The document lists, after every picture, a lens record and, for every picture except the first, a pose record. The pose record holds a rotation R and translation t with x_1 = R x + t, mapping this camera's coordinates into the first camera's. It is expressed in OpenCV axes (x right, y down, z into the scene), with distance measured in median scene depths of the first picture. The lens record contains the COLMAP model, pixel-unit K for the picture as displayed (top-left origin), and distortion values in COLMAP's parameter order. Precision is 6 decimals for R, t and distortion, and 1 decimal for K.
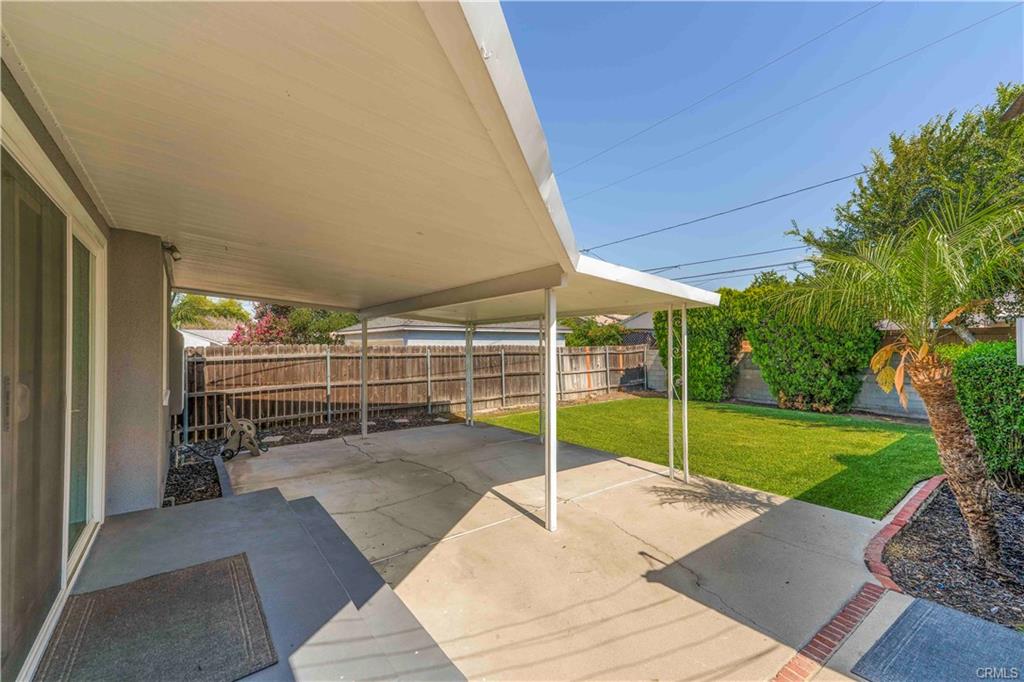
lens RADIAL K [[413.5, 0, 512.0], [0, 413.5, 341.0], [0, 0, 1]] dist [0.000519, 0.000017]
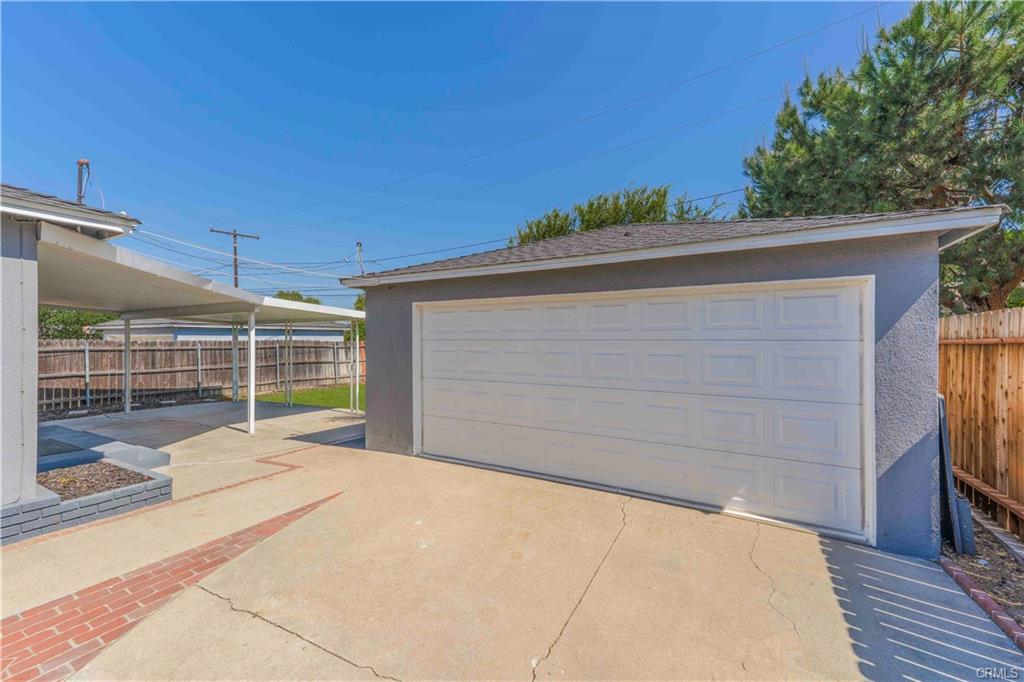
lens RADIAL K [[401.1, 0, 528.9], [0, 401.1, 340.9], [0, 0, 1]] dist [0.000244, -0.000182]
pose [[0.905750, 0.000213, 0.423813, 0.178789], [-0.006370, 0.999894, 0.013110, -0.008772], [-0.423765, -0.014574, 0.905655, -0.479005]]
